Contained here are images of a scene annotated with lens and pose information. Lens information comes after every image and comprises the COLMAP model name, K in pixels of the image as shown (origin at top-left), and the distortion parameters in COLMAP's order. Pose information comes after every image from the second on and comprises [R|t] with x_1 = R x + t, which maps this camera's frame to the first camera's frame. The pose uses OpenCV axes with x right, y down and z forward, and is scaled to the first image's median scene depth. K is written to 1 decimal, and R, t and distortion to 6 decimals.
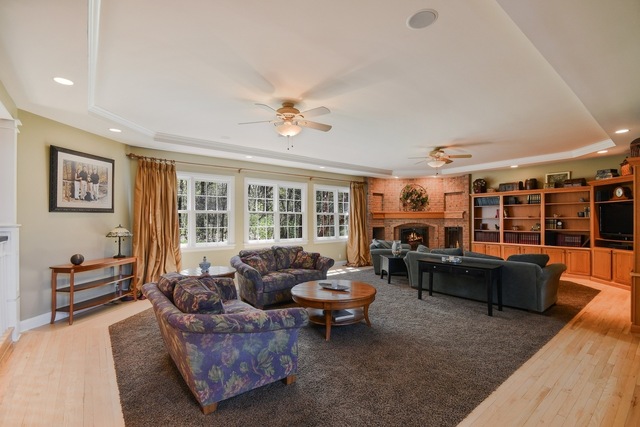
lens RADIAL K [[284.3, 0, 318.8], [0, 284.3, 217.0], [0, 0, 1]] dist [0.024375, -0.020311]
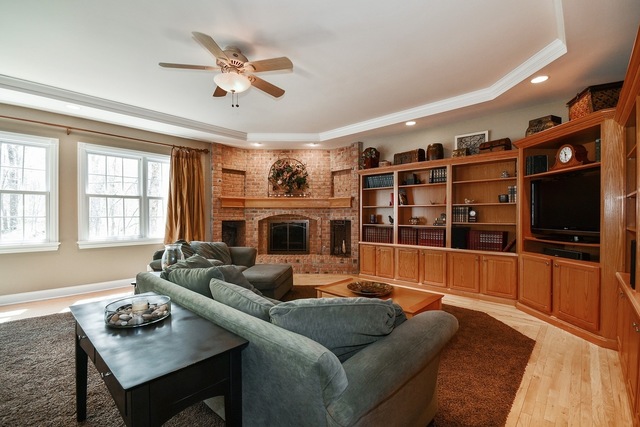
lens RADIAL K [[284.3, 0, 318.8], [0, 284.3, 217.0], [0, 0, 1]] dist [0.024375, -0.020311]
pose [[0.987168, 0.001016, 0.159682, 0.370308], [-0.003341, 0.999892, 0.014292, 0.021026], [-0.159650, -0.014642, 0.987065, 0.395013]]
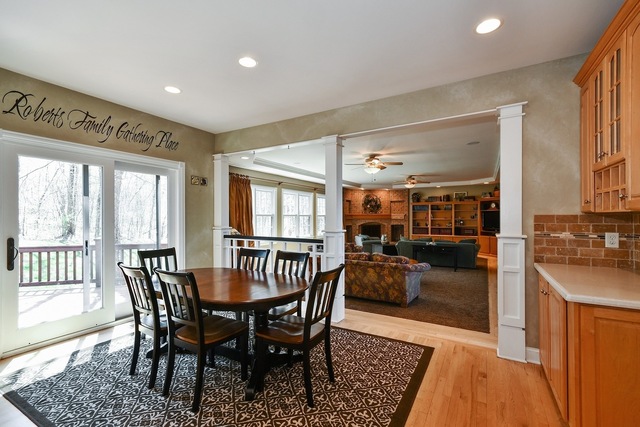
lens RADIAL K [[284.3, 0, 318.8], [0, 284.3, 217.0], [0, 0, 1]] dist [0.024375, -0.020311]
pose [[0.931105, -0.000112, 0.364752, -0.506725], [-0.002845, 0.999967, 0.007570, -0.017246], [-0.364740, -0.008086, 0.931074, -0.237082]]
